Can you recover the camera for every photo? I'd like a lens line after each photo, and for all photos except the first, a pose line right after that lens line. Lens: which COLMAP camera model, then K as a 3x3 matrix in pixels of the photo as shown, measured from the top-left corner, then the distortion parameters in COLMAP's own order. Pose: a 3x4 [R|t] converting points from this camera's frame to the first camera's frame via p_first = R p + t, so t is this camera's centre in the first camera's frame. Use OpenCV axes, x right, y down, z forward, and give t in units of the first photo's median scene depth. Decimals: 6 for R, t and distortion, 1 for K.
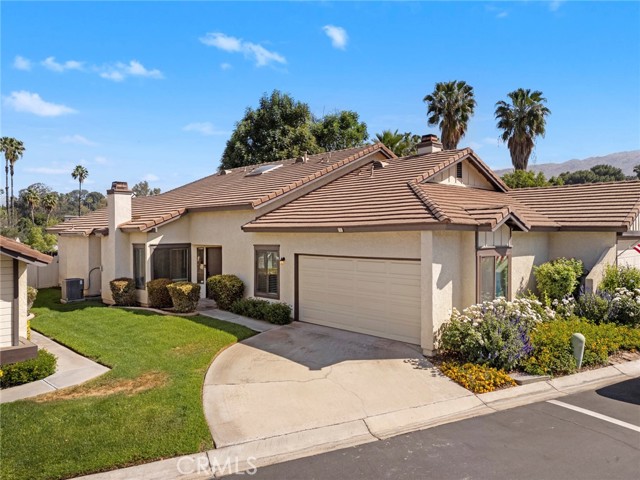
lens RADIAL K [[469.1, 0, 318.0], [0, 469.1, 229.6], [0, 0, 1]] dist [0.087333, -0.093617]
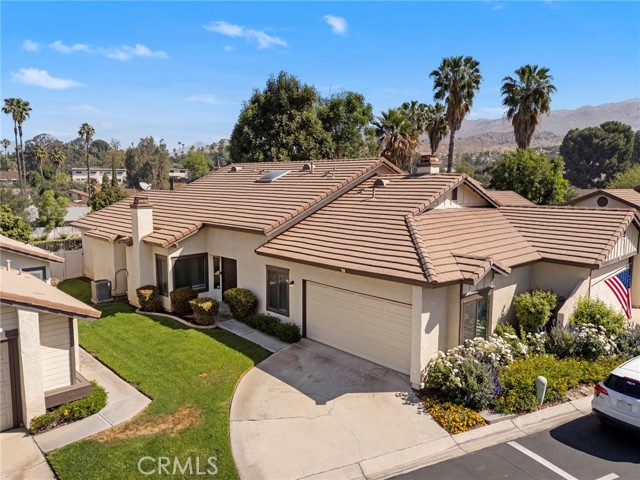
lens RADIAL K [[469.1, 0, 318.0], [0, 469.1, 229.6], [0, 0, 1]] dist [0.087333, -0.093617]
pose [[0.999926, 0.005886, -0.010661, -0.001921], [-0.004640, 0.993544, 0.113351, -0.197044], [0.011259, -0.113293, 0.993498, -0.104108]]
